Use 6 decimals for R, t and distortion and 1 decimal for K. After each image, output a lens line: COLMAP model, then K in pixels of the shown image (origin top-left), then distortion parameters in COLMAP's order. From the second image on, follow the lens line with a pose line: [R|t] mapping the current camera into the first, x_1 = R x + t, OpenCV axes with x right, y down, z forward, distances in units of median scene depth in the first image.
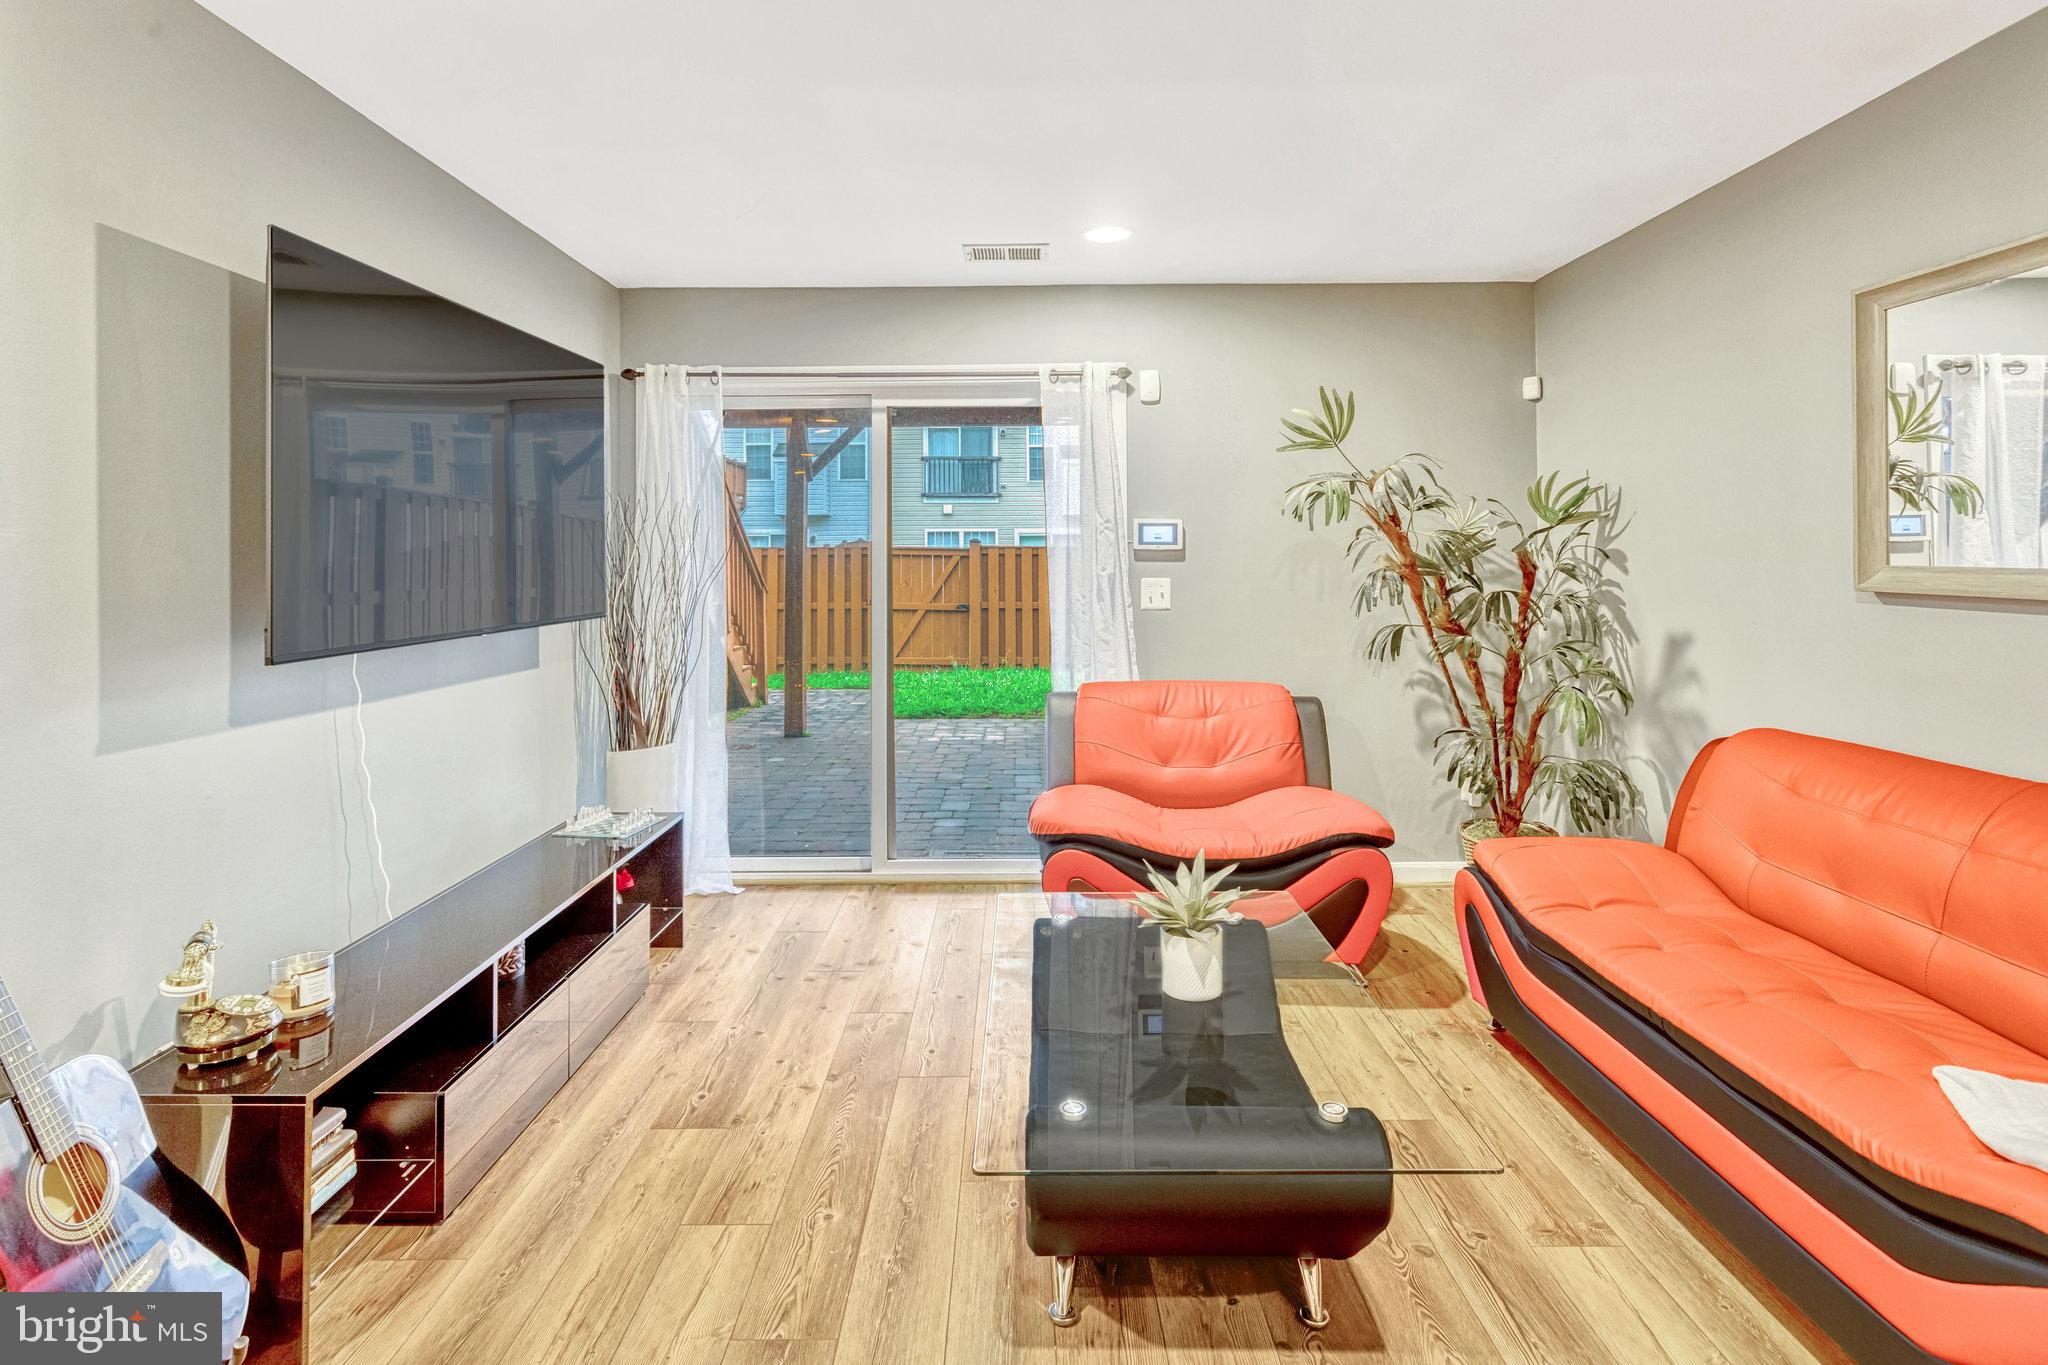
lens RADIAL K [[1021.6, 0, 1020.8], [0, 1021.6, 543.9], [0, 0, 1]] dist [0.005783, 0.000940]
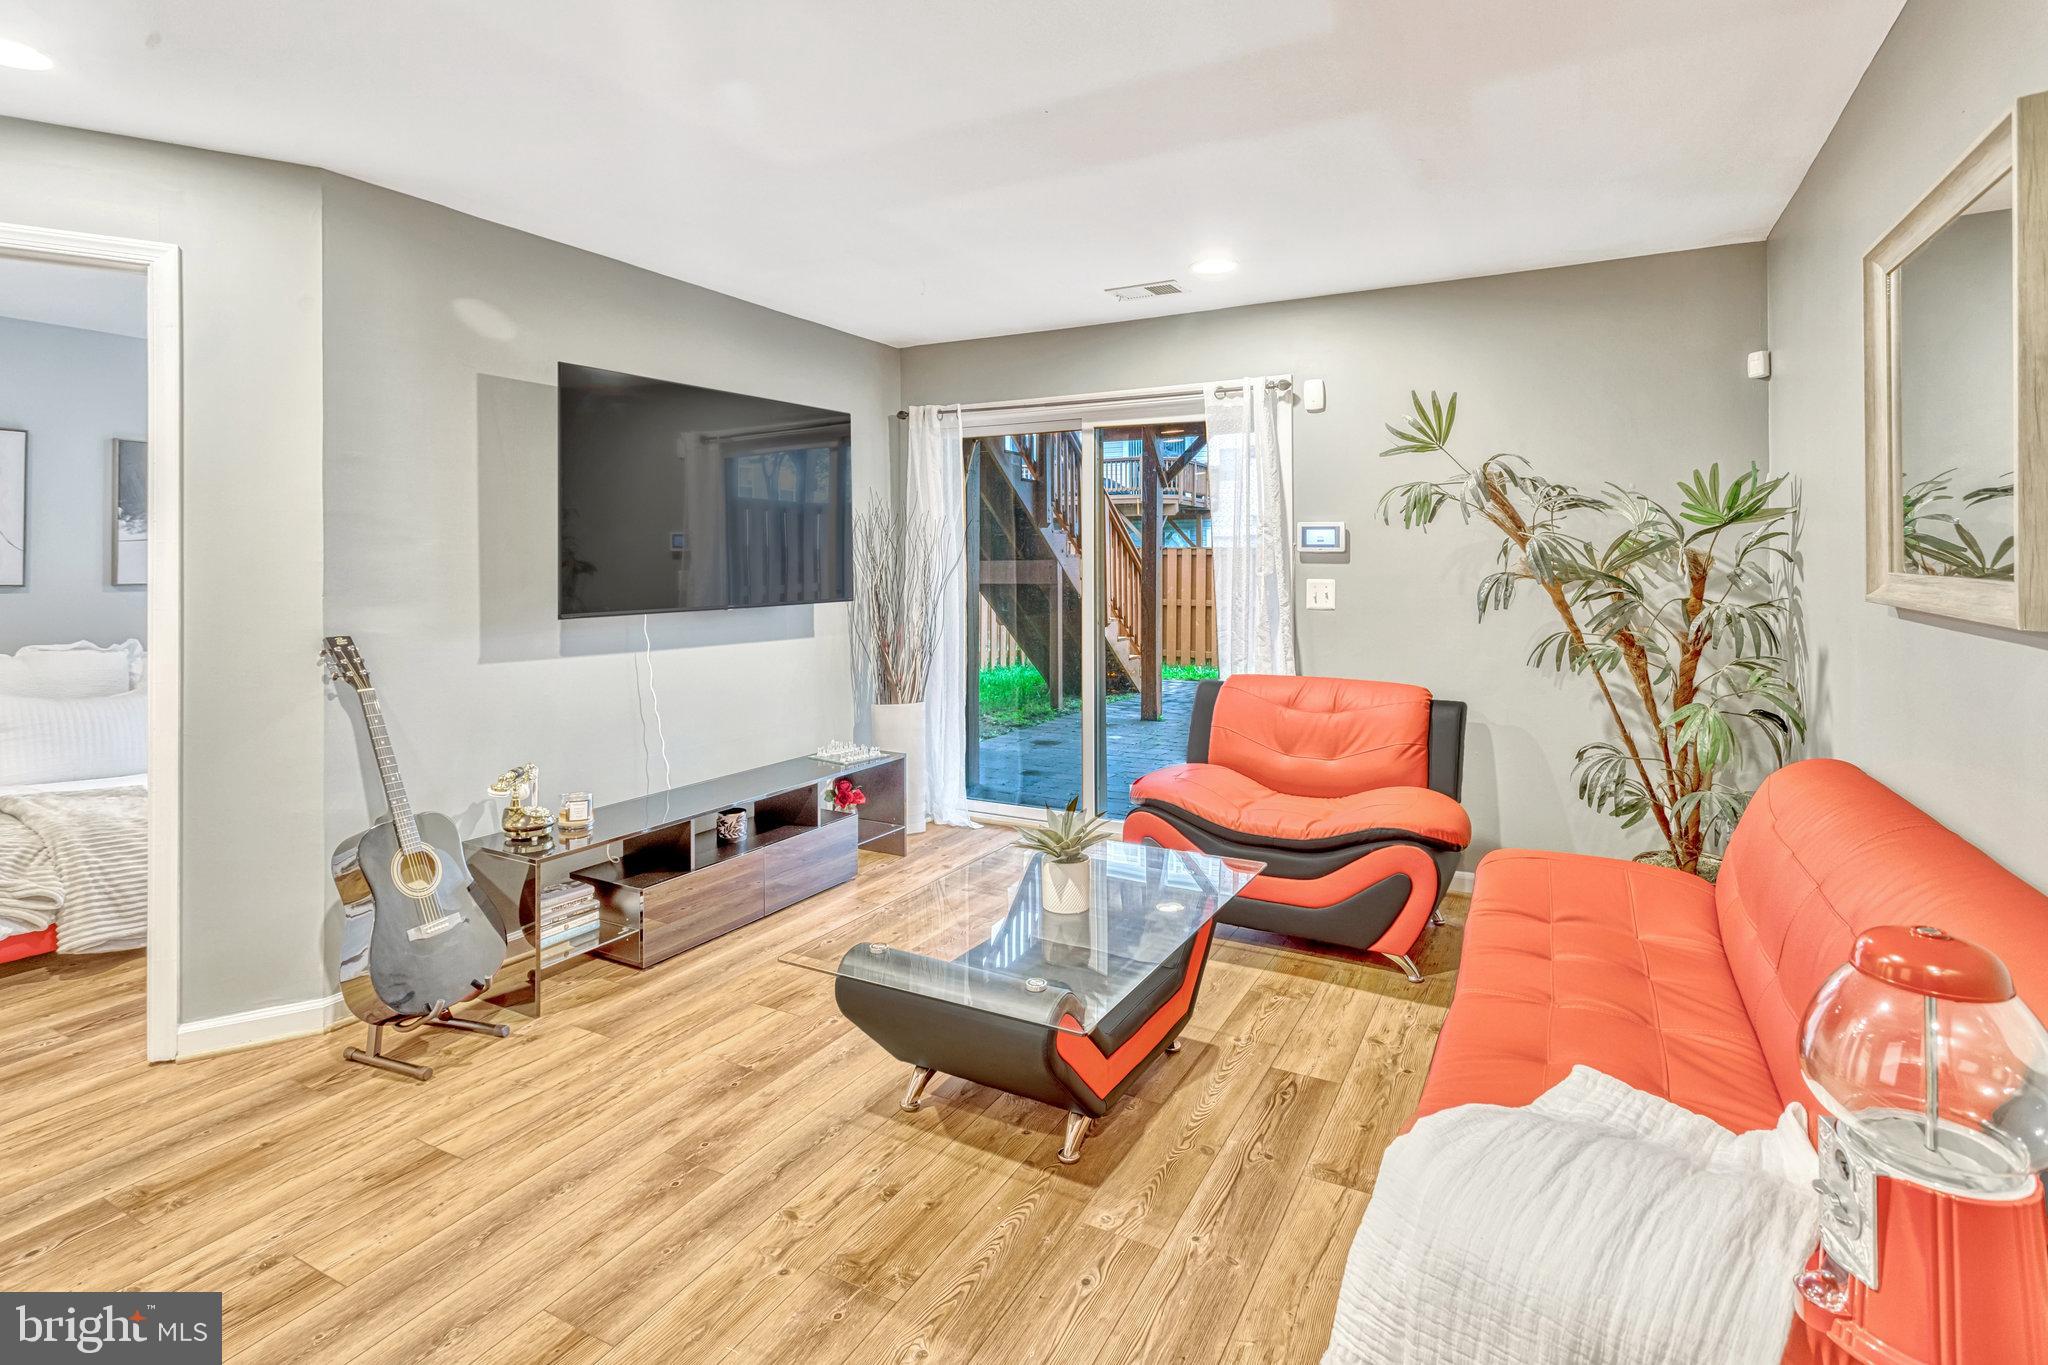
lens RADIAL K [[1019.1, 0, 1016.7], [0, 1019.1, 549.3], [0, 0, 1]] dist [0.000405, 0.001173]
pose [[0.877047, 0.000741, -0.480403, 0.396642], [0.001815, 0.999987, 0.004856, -0.002766], [0.480401, -0.005131, 0.877034, -0.065149]]
